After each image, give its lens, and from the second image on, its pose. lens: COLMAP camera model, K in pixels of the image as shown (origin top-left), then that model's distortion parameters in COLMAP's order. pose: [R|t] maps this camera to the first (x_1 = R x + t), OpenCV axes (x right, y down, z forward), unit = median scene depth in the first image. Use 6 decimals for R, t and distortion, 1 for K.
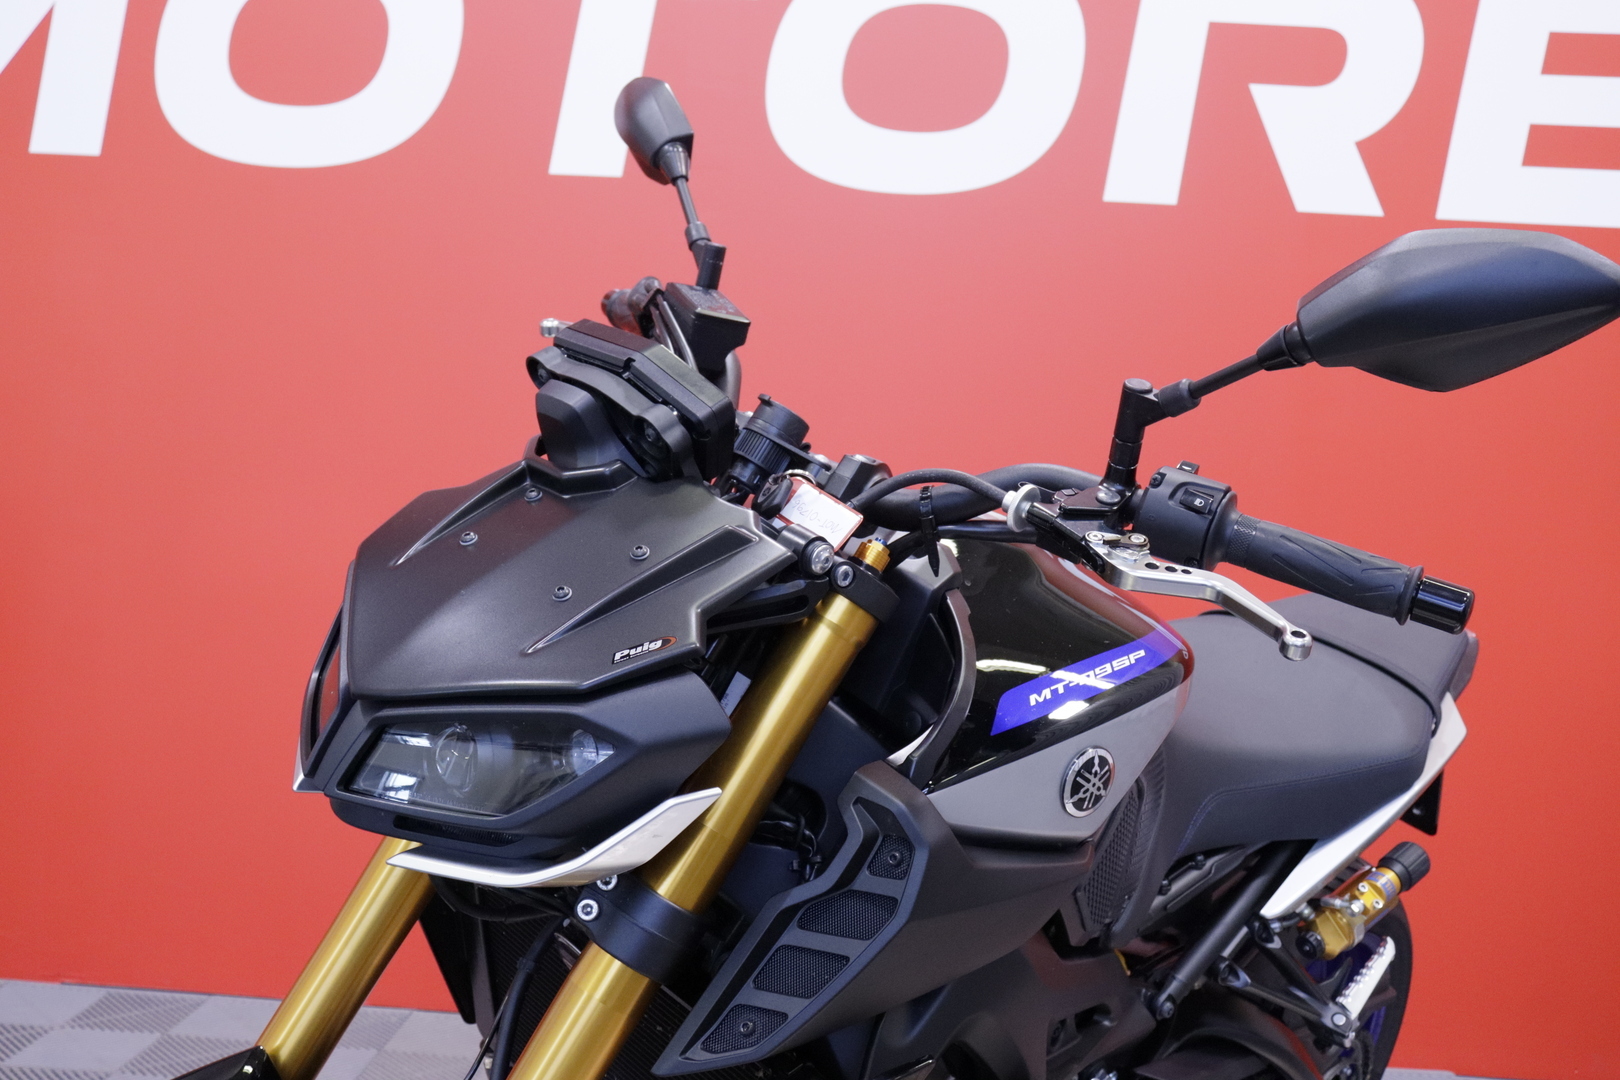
lens RADIAL K [[1571.6, 0, 810.0], [0, 1571.6, 540.0], [0, 0, 1]] dist [0.003173, 0.004794]
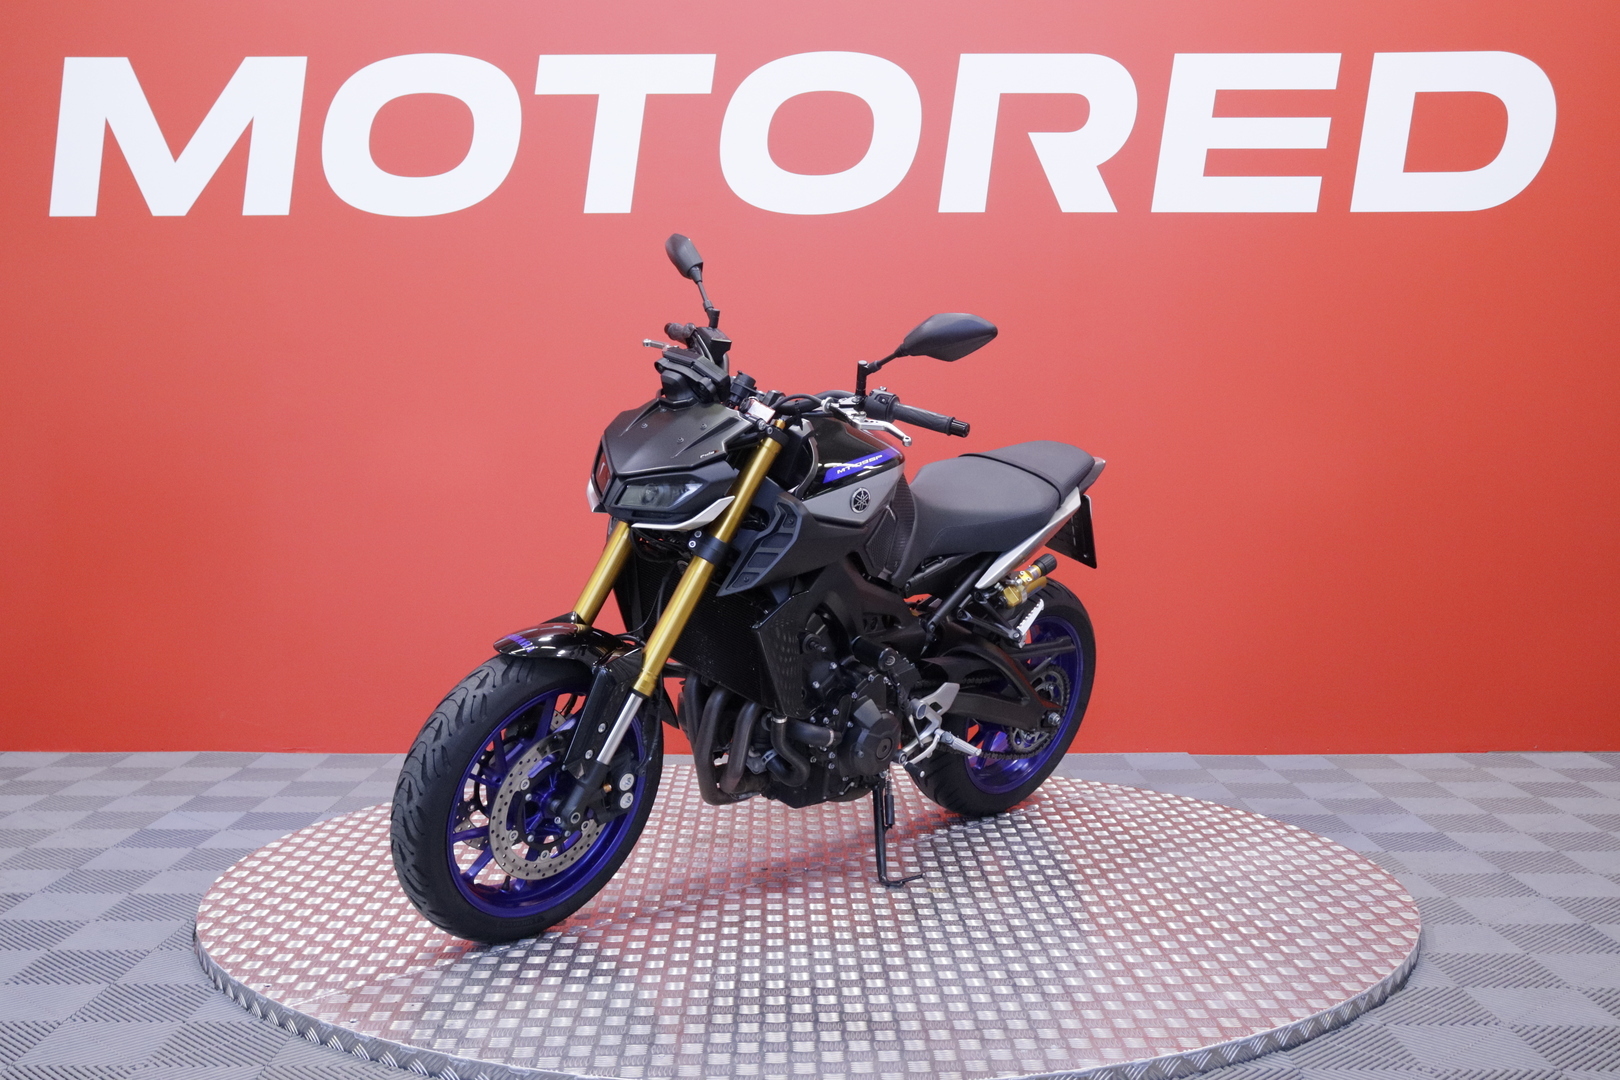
lens RADIAL K [[1766.6, 0, 810.0], [0, 1766.6, 540.0], [0, 0, 1]] dist [-0.008858, 0.223694]
pose [[0.998239, -0.056390, 0.018395, 0.022960], [0.055610, 0.997631, 0.040490, 0.092873], [-0.020634, -0.039395, 0.999011, -2.263100]]
